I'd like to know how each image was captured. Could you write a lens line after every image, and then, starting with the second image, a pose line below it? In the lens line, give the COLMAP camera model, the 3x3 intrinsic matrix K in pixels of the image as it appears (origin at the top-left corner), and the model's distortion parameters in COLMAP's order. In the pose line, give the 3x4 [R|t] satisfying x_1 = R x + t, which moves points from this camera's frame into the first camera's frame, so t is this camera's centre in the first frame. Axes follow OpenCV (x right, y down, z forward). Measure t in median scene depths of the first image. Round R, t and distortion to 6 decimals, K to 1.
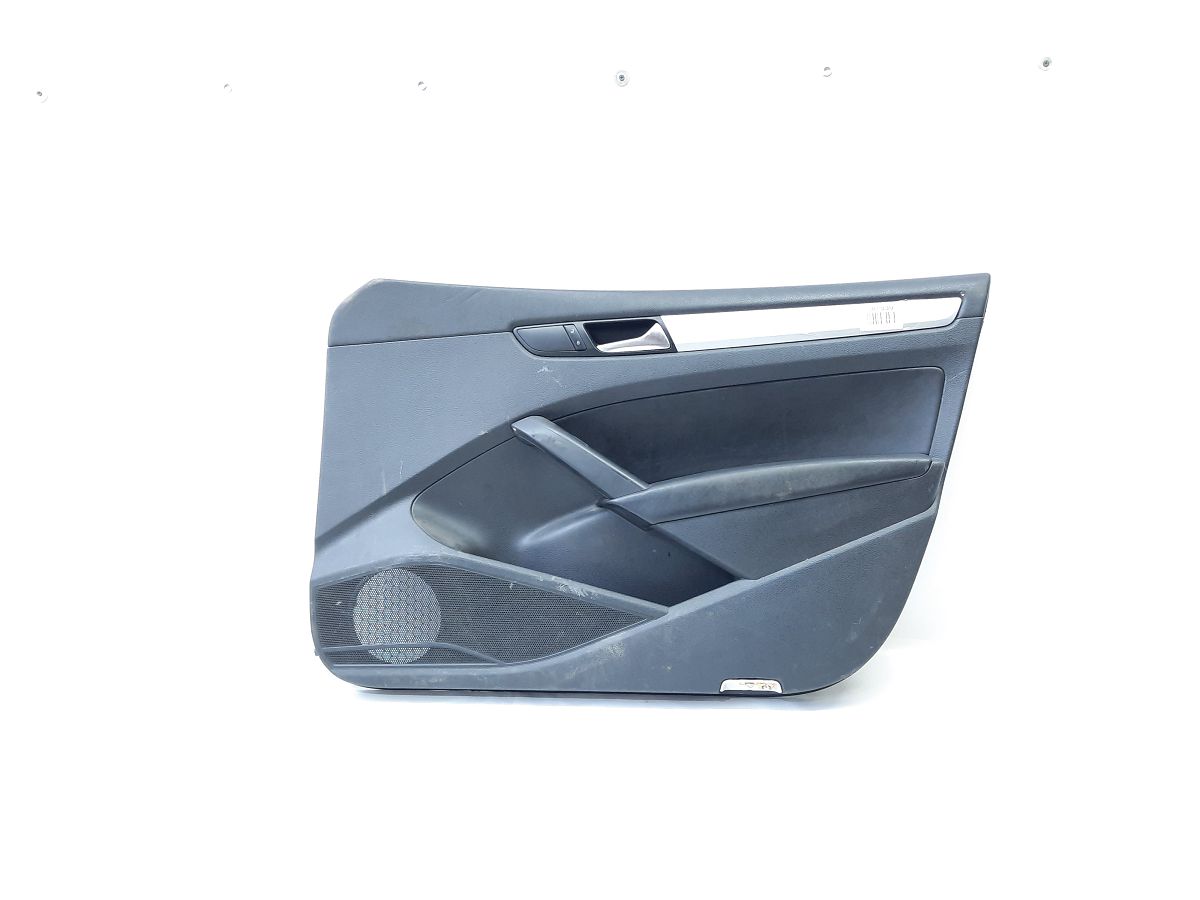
lens RADIAL K [[848.8, 0, 600.0], [0, 848.8, 450.0], [0, 0, 1]] dist [0.020328, -0.006322]
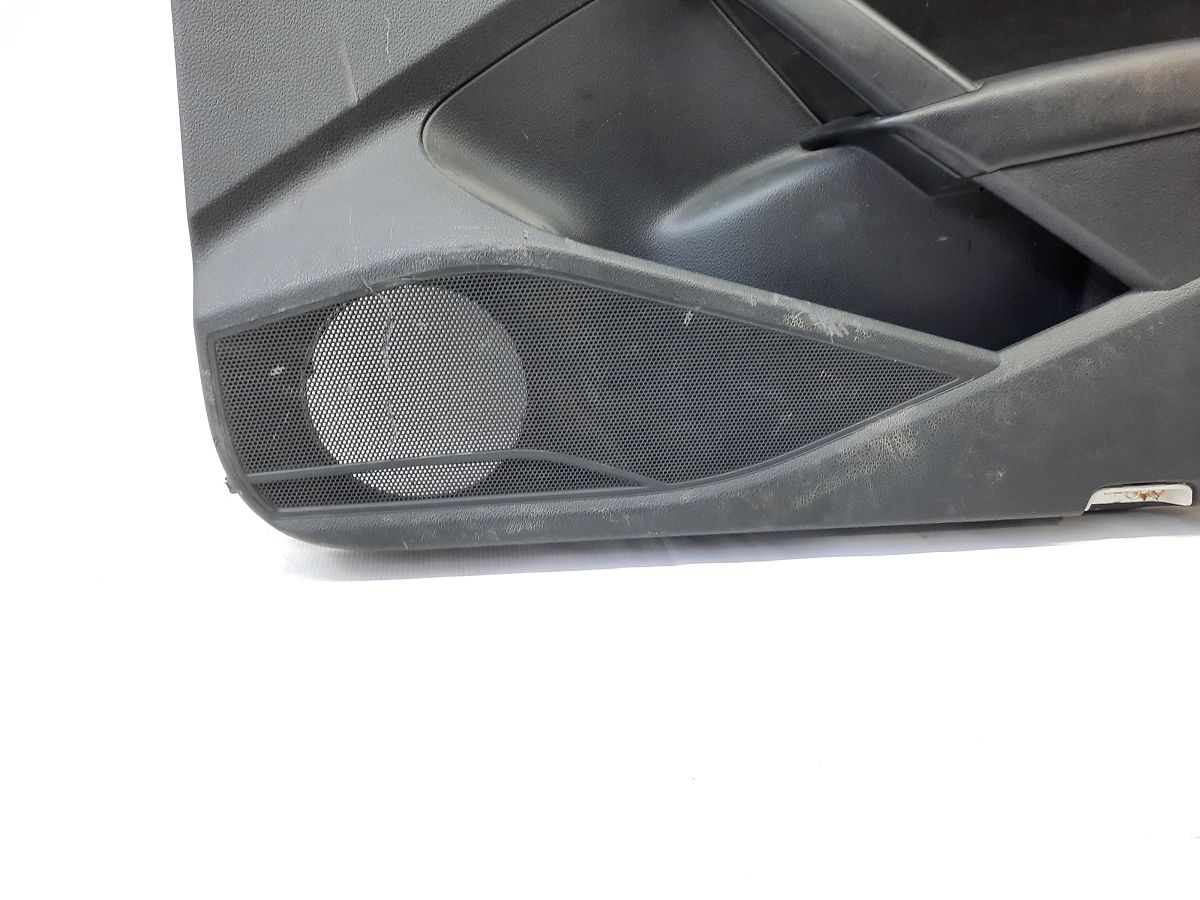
lens RADIAL K [[848.8, 0, 600.0], [0, 848.8, 450.0], [0, 0, 1]] dist [0.020328, -0.006322]
pose [[0.980400, -0.058165, 0.188234, -0.234597], [0.001567, 0.957699, 0.287769, 0.097868], [-0.197010, -0.281834, 0.939019, 0.571446]]
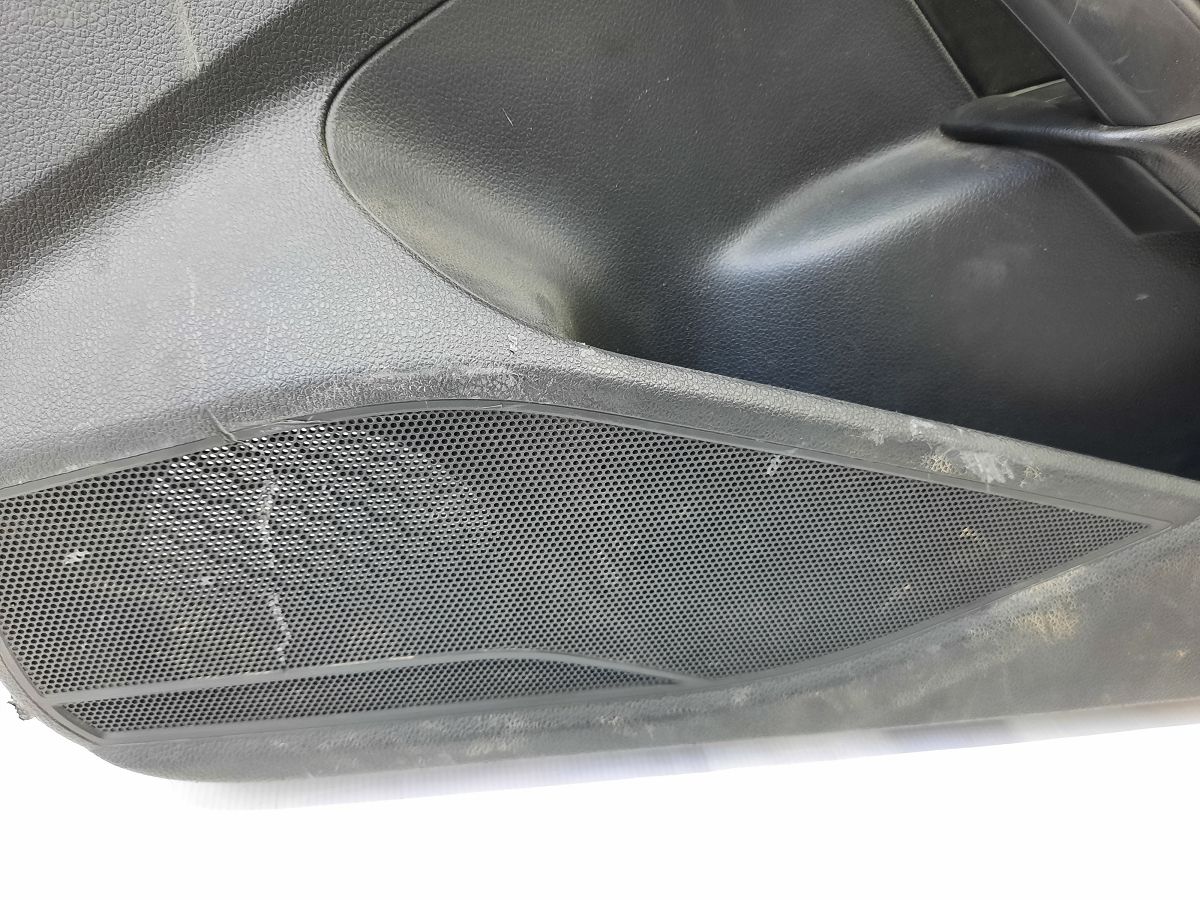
lens RADIAL K [[886.8, 0, 600.0], [0, 886.8, 450.0], [0, 0, 1]] dist [0.010012, -0.036360]
pose [[0.969486, -0.065737, 0.236170, -0.221990], [-0.050387, 0.889375, 0.454392, 0.031116], [-0.239914, -0.452427, 0.858925, 0.769152]]
